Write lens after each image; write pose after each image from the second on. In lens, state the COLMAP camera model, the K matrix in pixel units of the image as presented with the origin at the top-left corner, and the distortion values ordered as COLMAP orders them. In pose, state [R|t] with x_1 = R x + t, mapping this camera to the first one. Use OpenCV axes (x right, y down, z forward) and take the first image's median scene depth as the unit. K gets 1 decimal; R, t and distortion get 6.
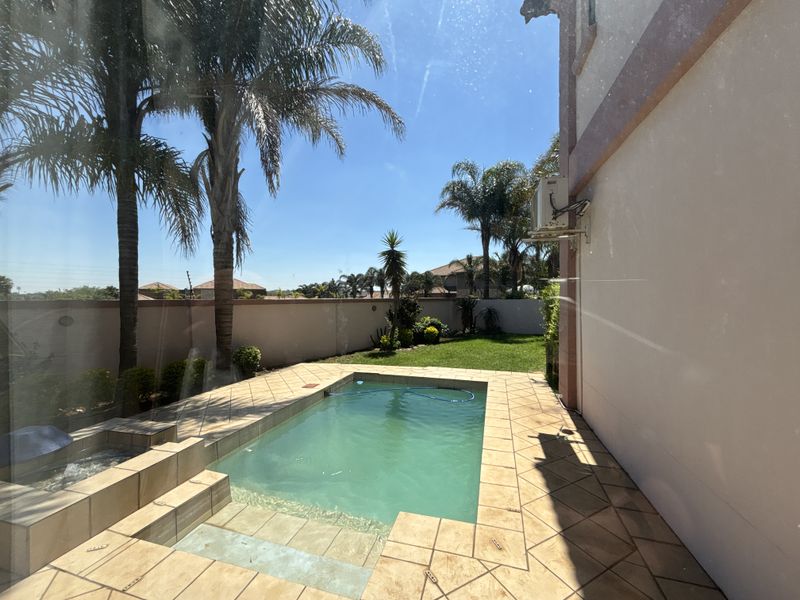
lens RADIAL K [[322.9, 0, 400.0], [0, 322.9, 300.0], [0, 0, 1]] dist [0.000396, -0.000044]
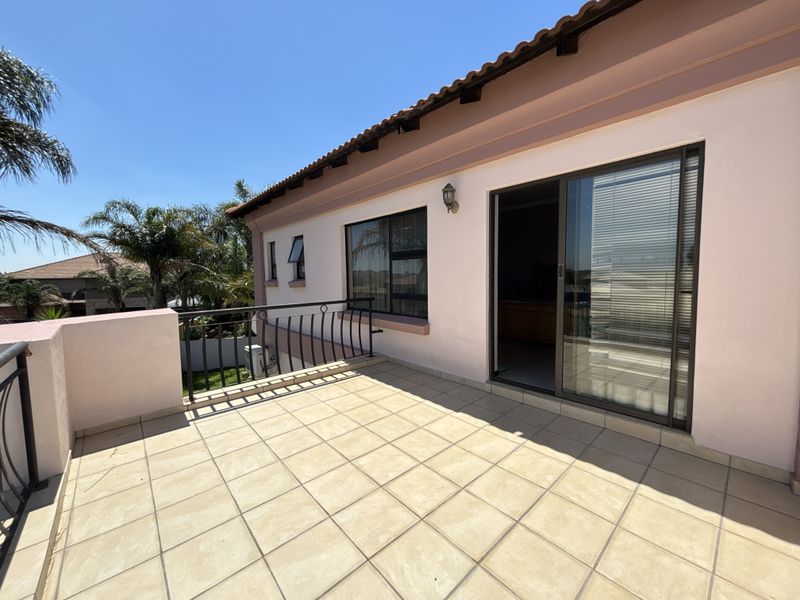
lens RADIAL K [[322.9, 0, 400.0], [0, 322.9, 300.0], [0, 0, 1]] dist [0.000396, -0.000044]
pose [[0.552042, -0.069513, 0.830913, -0.380158], [0.031811, 0.997549, 0.062319, -0.411025], [-0.833209, -0.007971, 0.552901, -0.466115]]
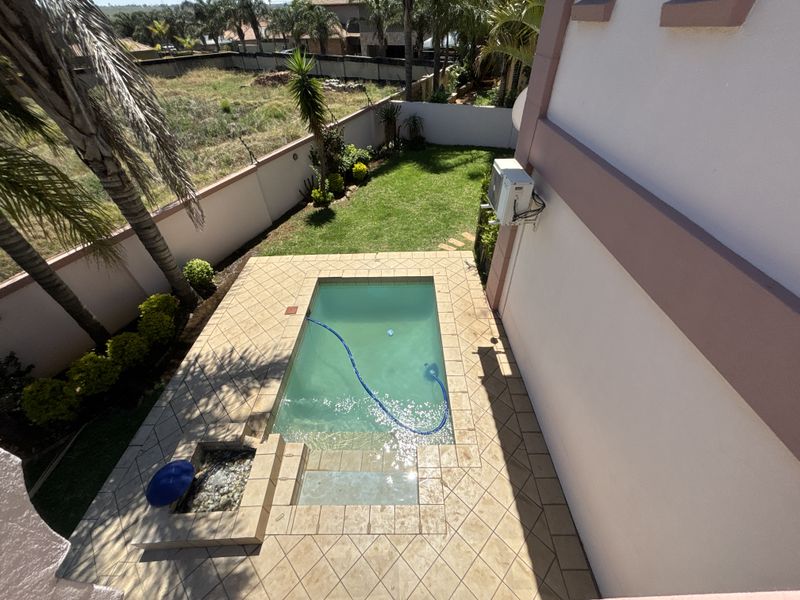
lens RADIAL K [[322.9, 0, 400.0], [0, 322.9, 300.0], [0, 0, 1]] dist [0.000396, -0.000044]
pose [[0.958916, -0.209553, 0.191225, -0.093814], [0.033288, 0.752524, 0.657724, -0.413087], [-0.281729, -0.624336, 0.728583, 0.058160]]
